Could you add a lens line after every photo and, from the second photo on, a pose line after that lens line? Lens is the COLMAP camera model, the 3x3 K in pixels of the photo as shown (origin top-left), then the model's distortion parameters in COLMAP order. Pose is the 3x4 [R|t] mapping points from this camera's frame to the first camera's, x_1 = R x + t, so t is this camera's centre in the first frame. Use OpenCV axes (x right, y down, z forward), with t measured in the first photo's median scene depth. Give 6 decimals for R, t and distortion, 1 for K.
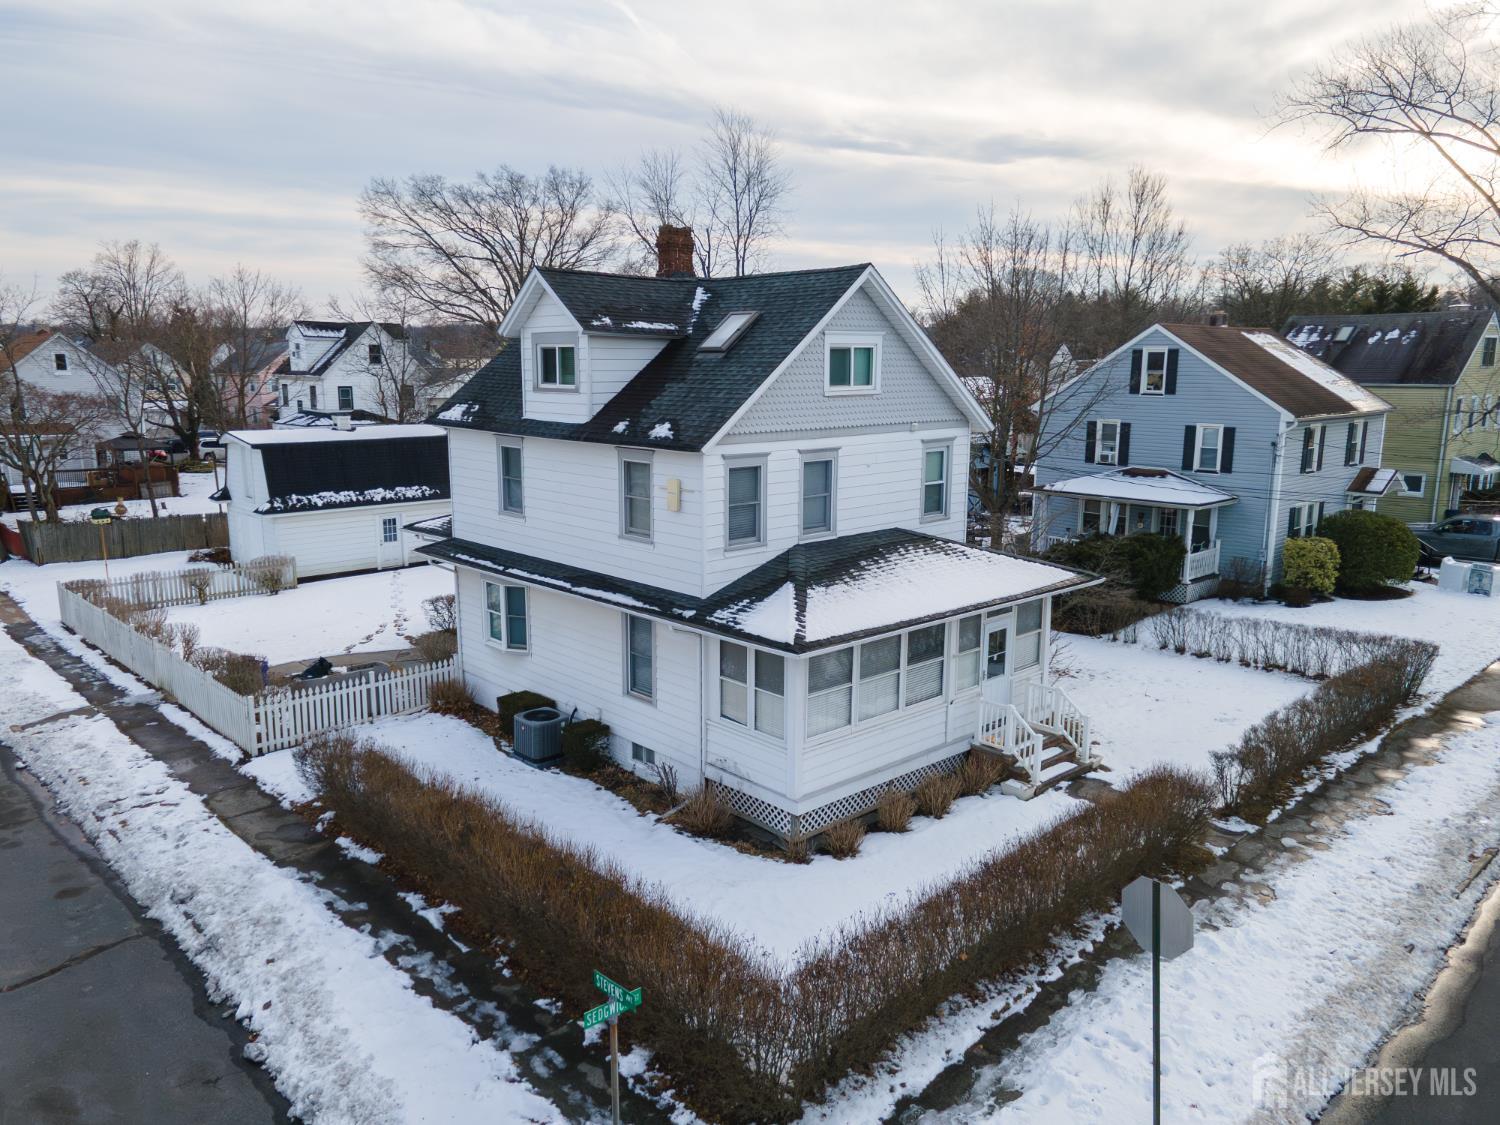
lens RADIAL K [[1119.3, 0, 744.1], [0, 1119.3, 572.7], [0, 0, 1]] dist [0.007328, -0.011606]
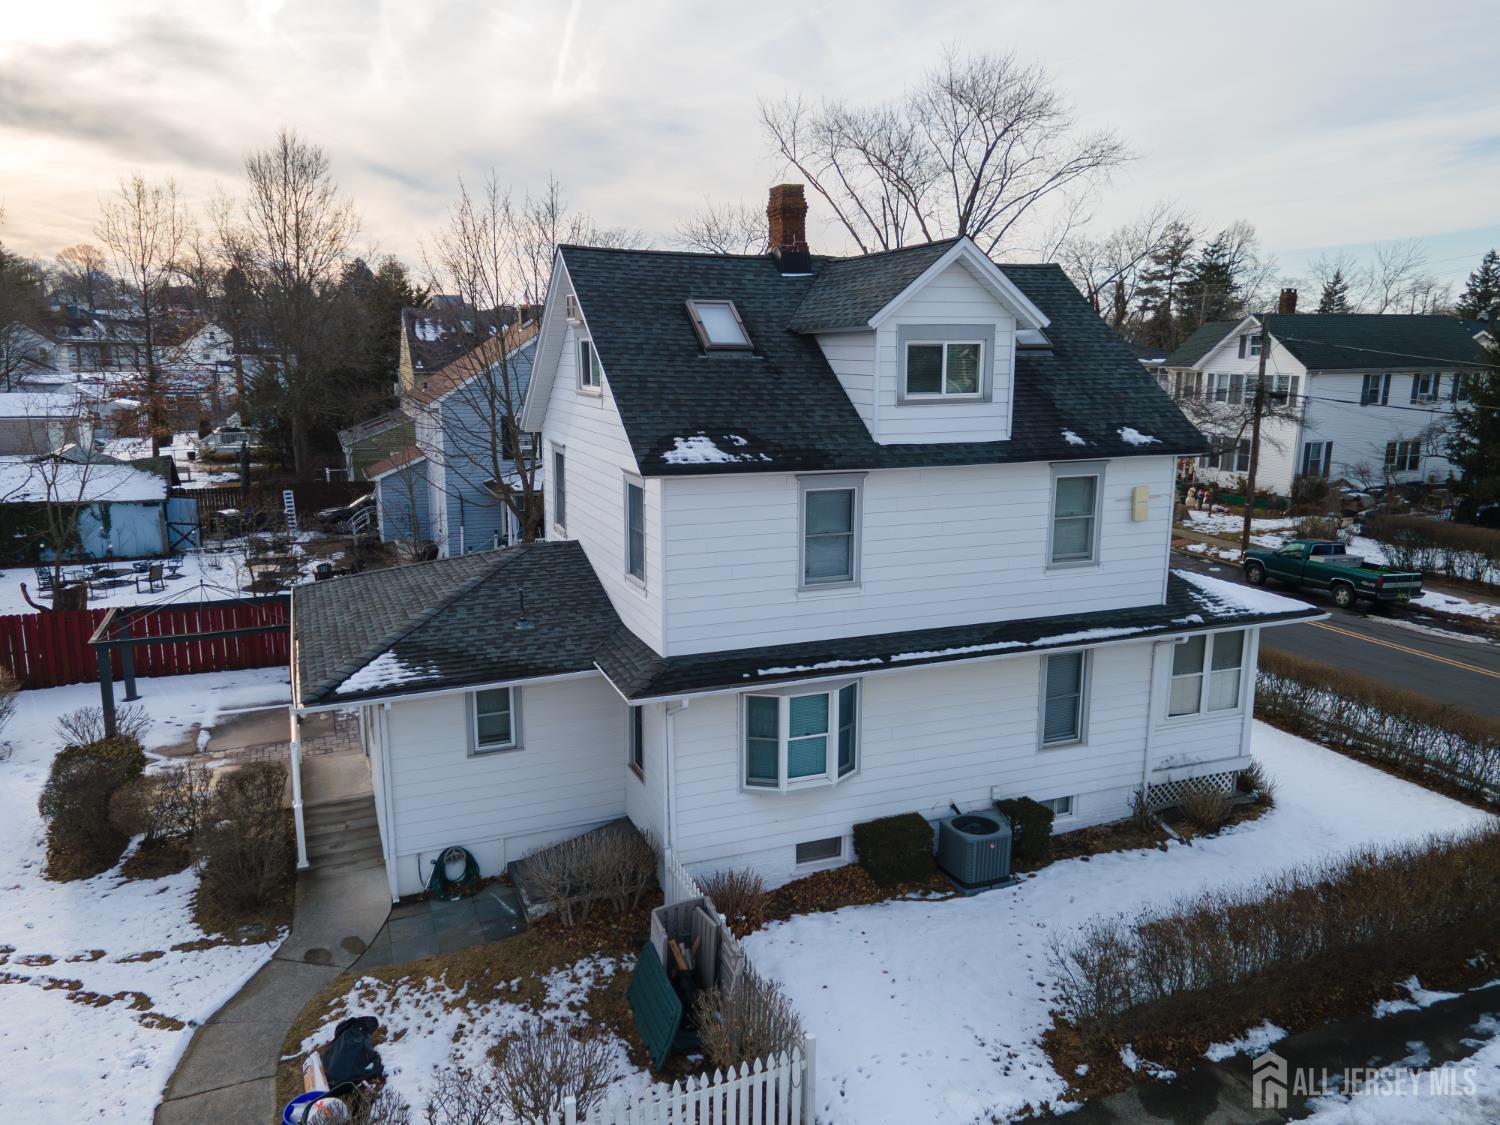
lens RADIAL K [[1119.3, 0, 749.7], [0, 1119.3, 549.0], [0, 0, 1]] dist [0.007328, -0.011606]
pose [[0.370093, -0.196447, 0.907987, -0.872202], [0.174400, 0.974701, 0.139797, -0.185070], [-0.912478, 0.106615, 0.394990, 0.793523]]
